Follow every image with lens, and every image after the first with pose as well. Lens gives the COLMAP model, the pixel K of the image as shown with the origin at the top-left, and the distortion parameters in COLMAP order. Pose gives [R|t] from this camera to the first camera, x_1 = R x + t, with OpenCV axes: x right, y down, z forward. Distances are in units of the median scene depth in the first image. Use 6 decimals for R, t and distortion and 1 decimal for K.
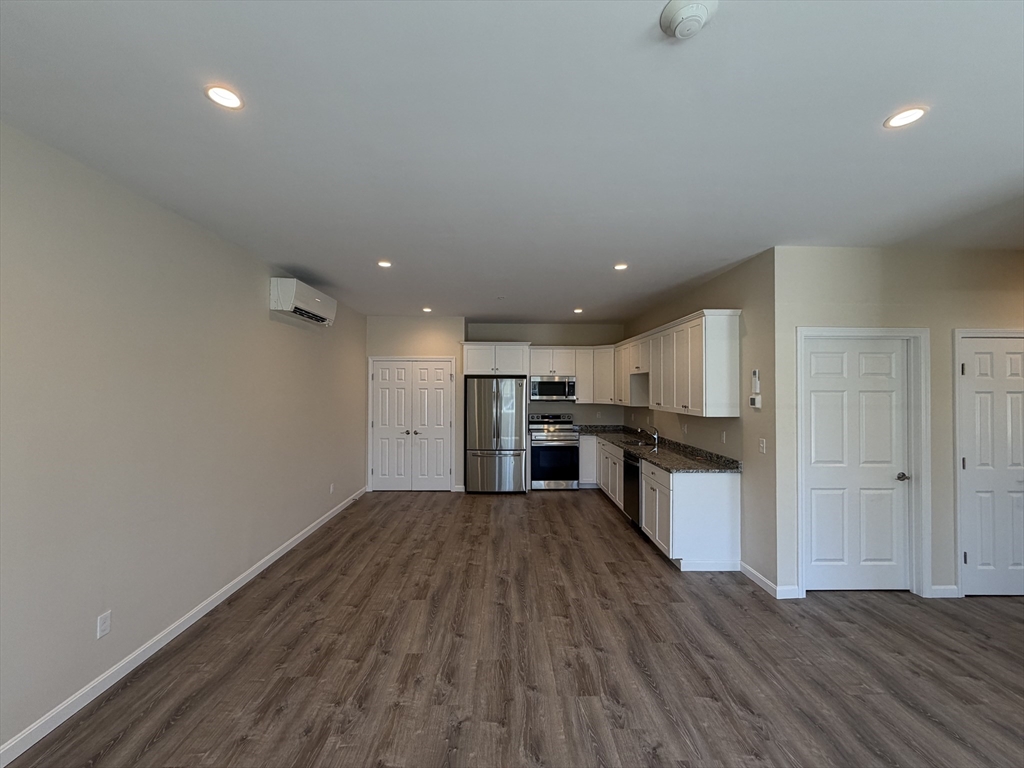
lens RADIAL K [[407.2, 0, 509.3], [0, 407.2, 383.4], [0, 0, 1]] dist [-0.000986, 0.000828]
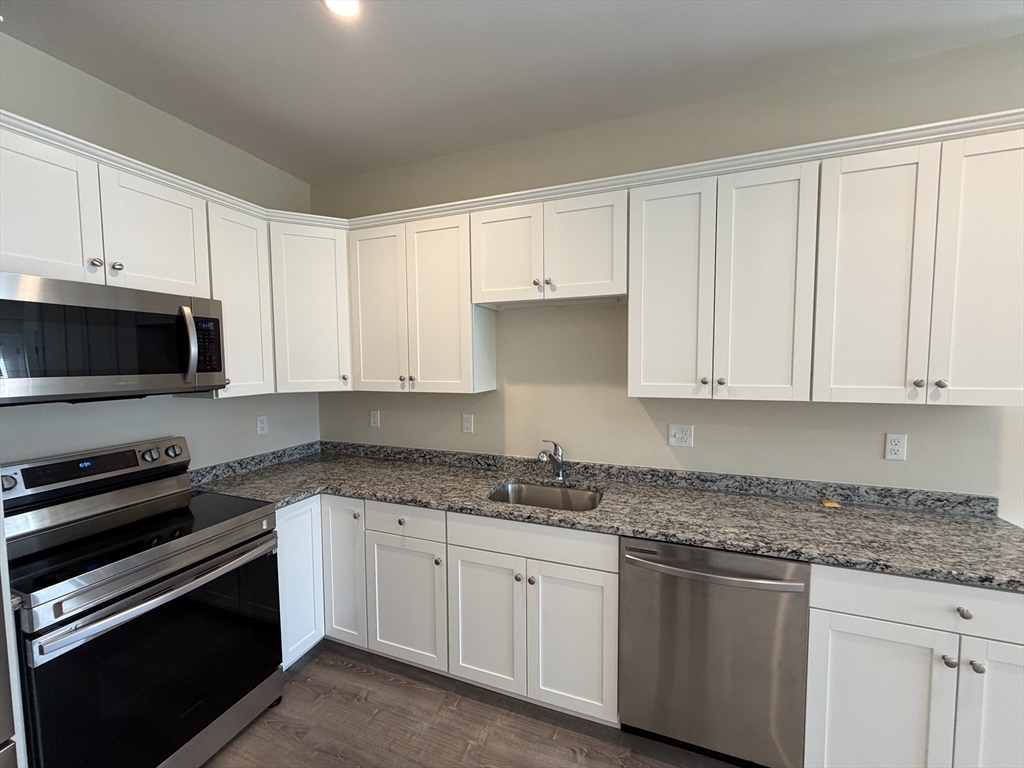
lens RADIAL K [[407.2, 0, 508.7], [0, 407.2, 385.5], [0, 0, 1]] dist [-0.000986, 0.000828]
pose [[0.372700, -0.065331, 0.925649, -0.036804], [-0.001315, 0.997480, 0.070930, 0.035642], [-0.927951, -0.027653, 0.371675, 1.259584]]
